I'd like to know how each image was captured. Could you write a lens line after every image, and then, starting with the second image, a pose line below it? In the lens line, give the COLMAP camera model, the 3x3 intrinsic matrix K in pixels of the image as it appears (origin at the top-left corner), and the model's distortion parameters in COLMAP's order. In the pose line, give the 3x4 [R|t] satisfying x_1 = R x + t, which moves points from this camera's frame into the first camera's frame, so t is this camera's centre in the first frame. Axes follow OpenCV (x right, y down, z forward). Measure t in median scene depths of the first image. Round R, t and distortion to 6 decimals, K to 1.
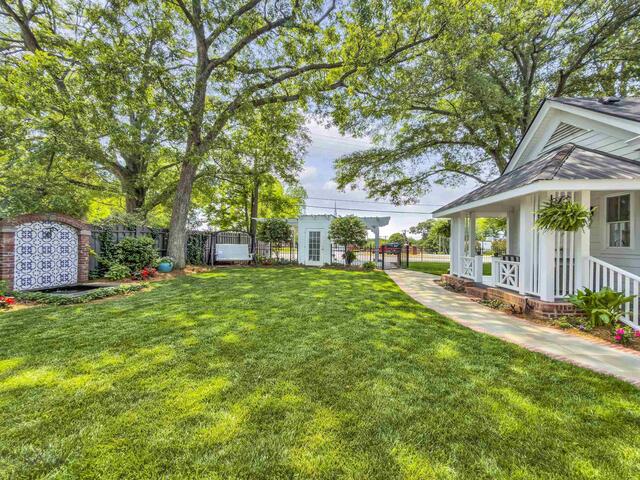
lens RADIAL K [[289.9, 0, 323.5], [0, 289.9, 239.5], [0, 0, 1]] dist [0.000791, -0.000439]
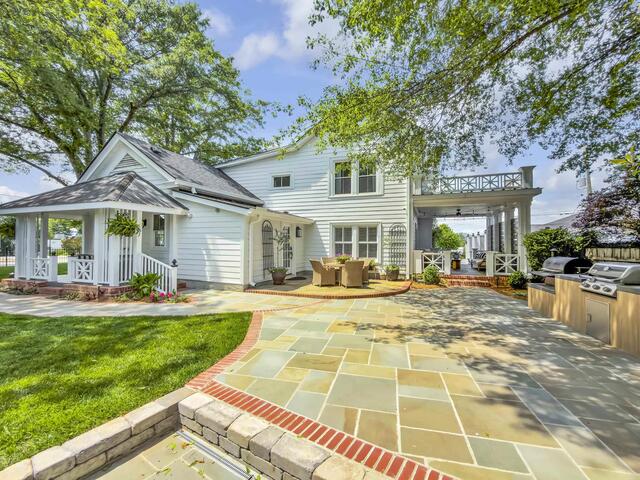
lens RADIAL K [[289.9, 0, 323.5], [0, 289.9, 239.5], [0, 0, 1]] dist [0.000791, -0.000439]
pose [[0.304901, 0.000152, 0.952384, -0.187613], [-0.009663, 0.999949, 0.002934, -0.020361], [-0.952335, -0.010098, 0.304887, -0.285786]]
